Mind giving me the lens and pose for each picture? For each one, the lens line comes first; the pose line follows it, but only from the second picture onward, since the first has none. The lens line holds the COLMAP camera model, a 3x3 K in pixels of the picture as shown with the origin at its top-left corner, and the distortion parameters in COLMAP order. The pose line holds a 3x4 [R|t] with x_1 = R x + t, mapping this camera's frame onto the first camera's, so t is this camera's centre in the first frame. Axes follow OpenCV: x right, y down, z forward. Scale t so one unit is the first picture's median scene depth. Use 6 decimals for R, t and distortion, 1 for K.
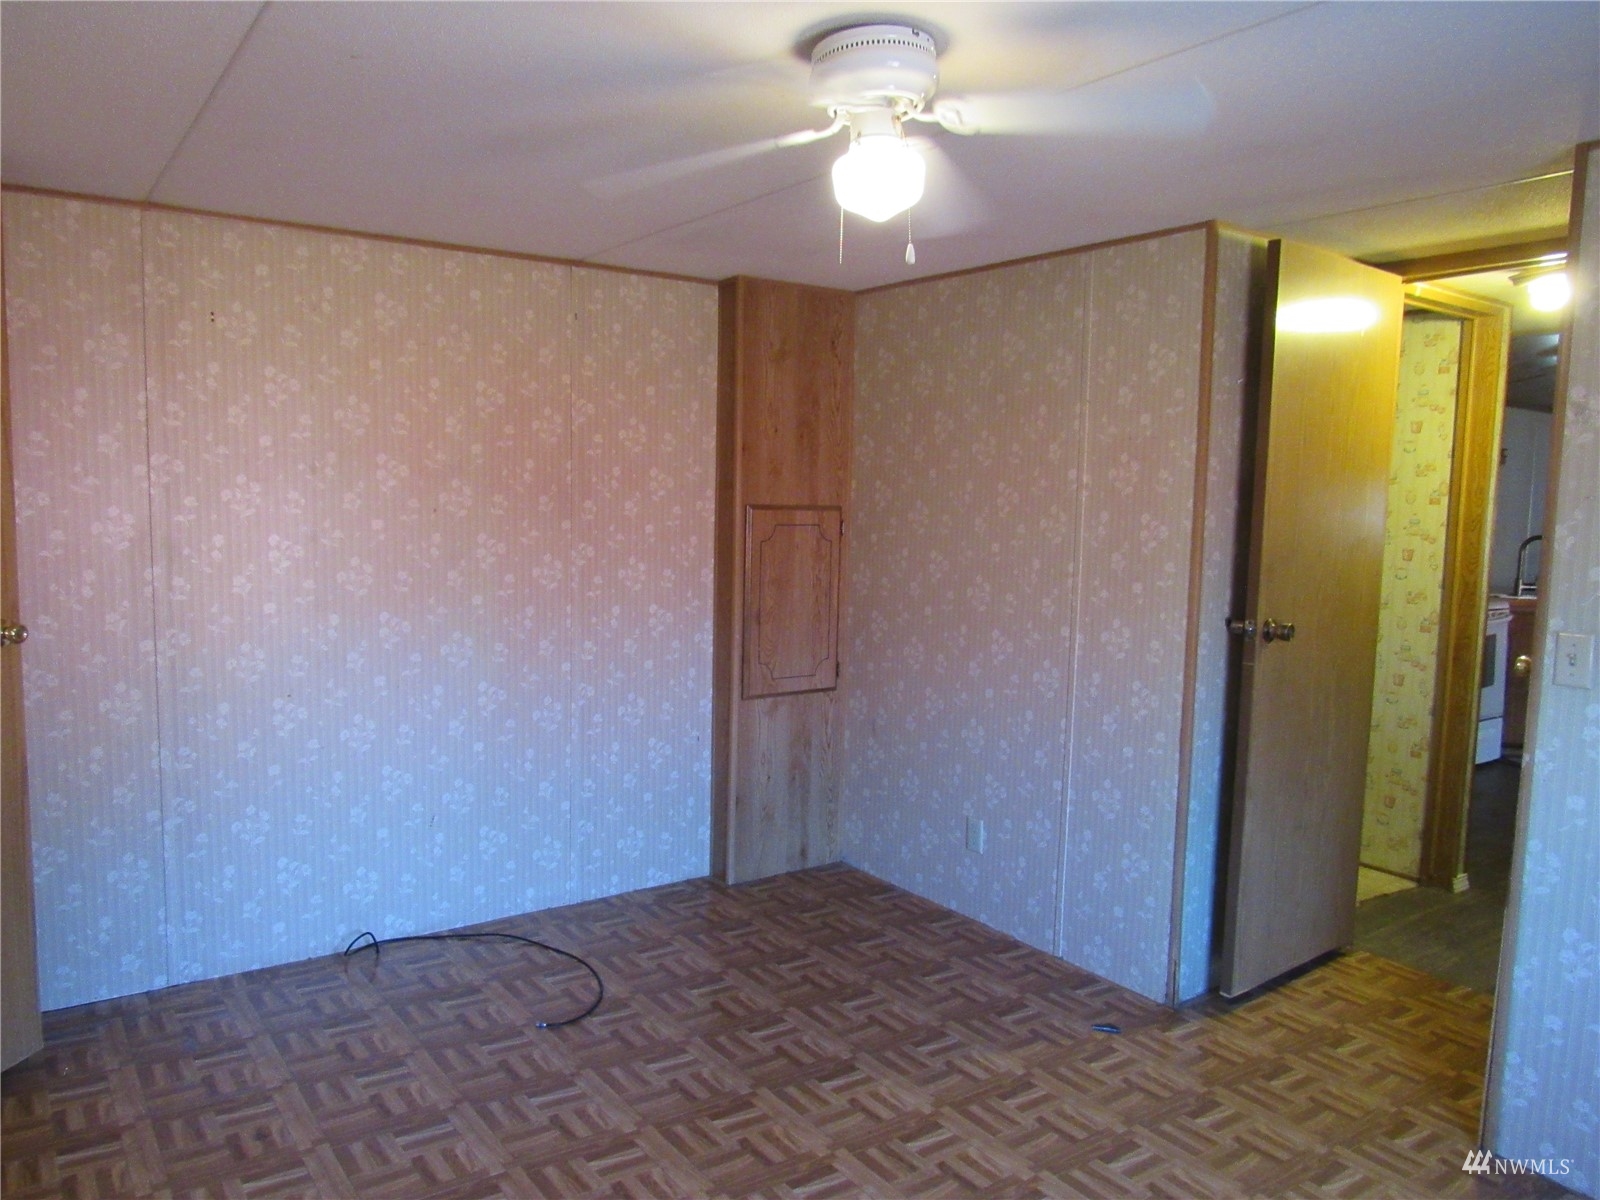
lens RADIAL K [[1150.4, 0, 788.4], [0, 1150.4, 605.6], [0, 0, 1]] dist [-0.033577, 0.036585]
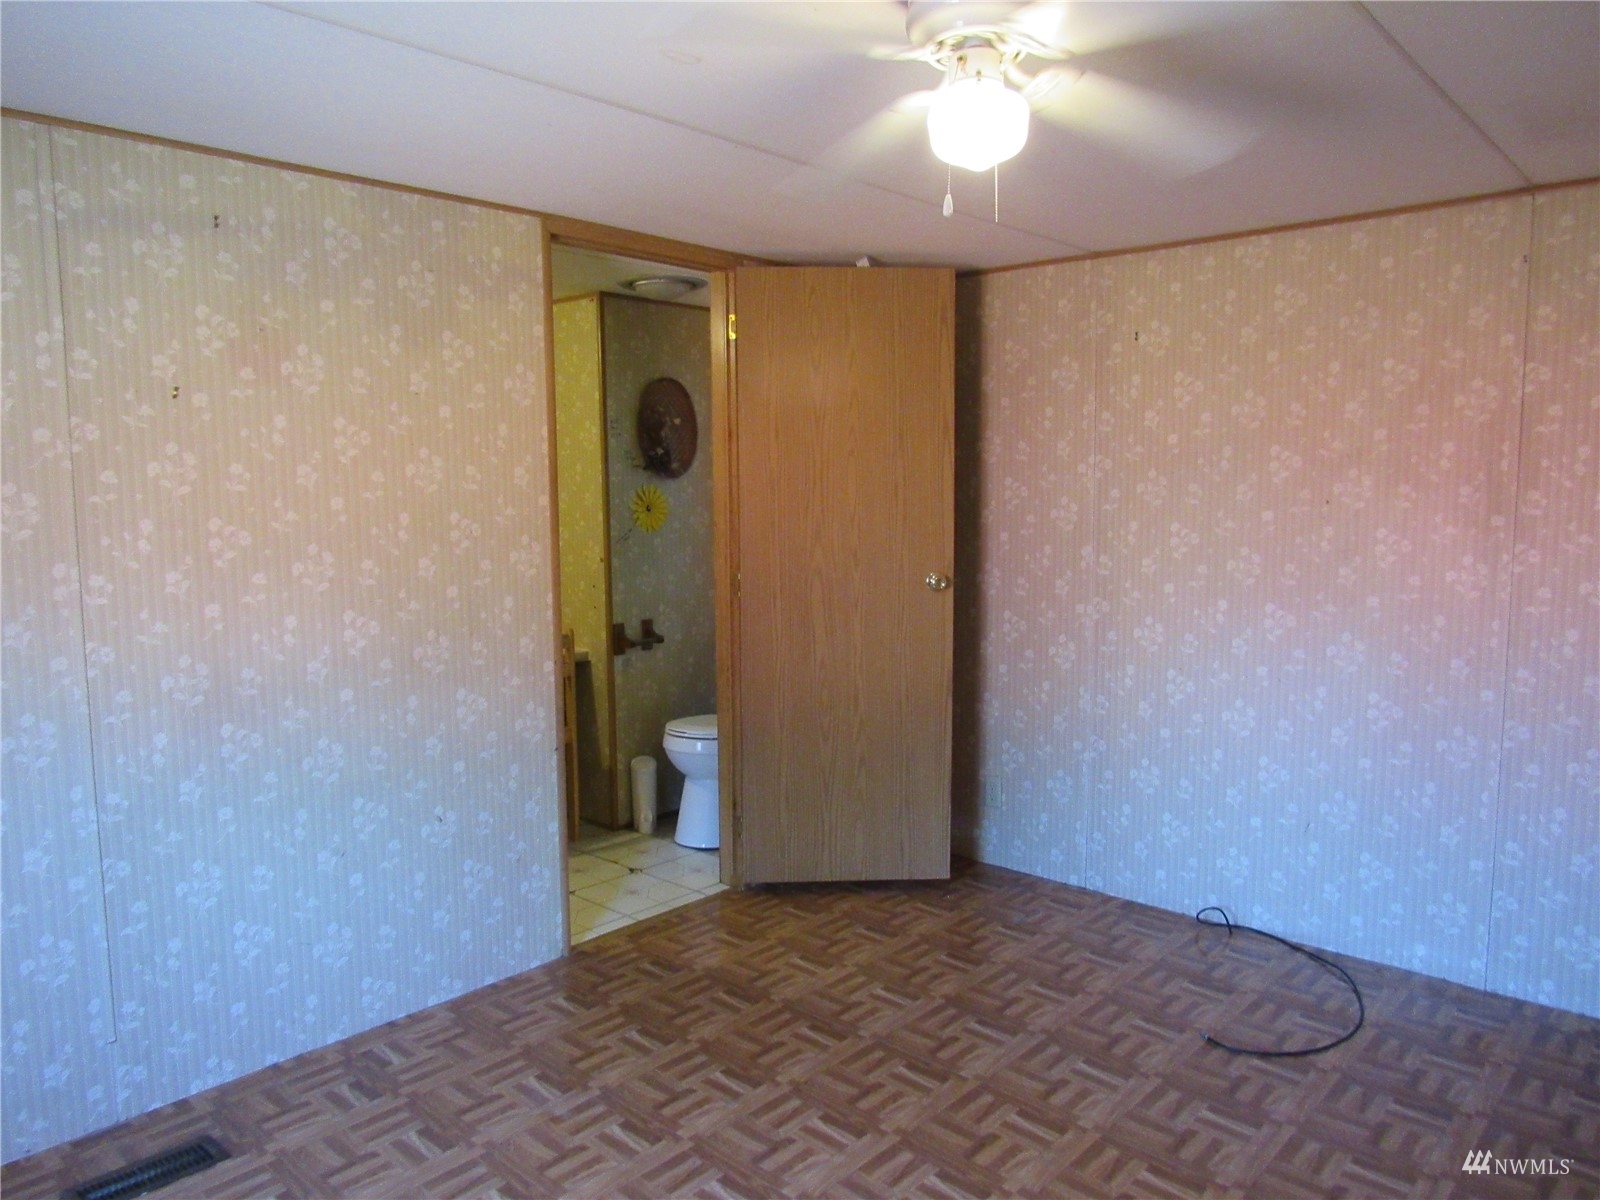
lens RADIAL K [[1150.4, 0, 788.4], [0, 1150.4, 605.6], [0, 0, 1]] dist [-0.033577, 0.036585]
pose [[0.217936, 0.084437, -0.972303, 0.541377], [-0.094199, 0.993419, 0.065157, -0.018157], [0.971406, 0.077390, 0.224456, 0.374190]]
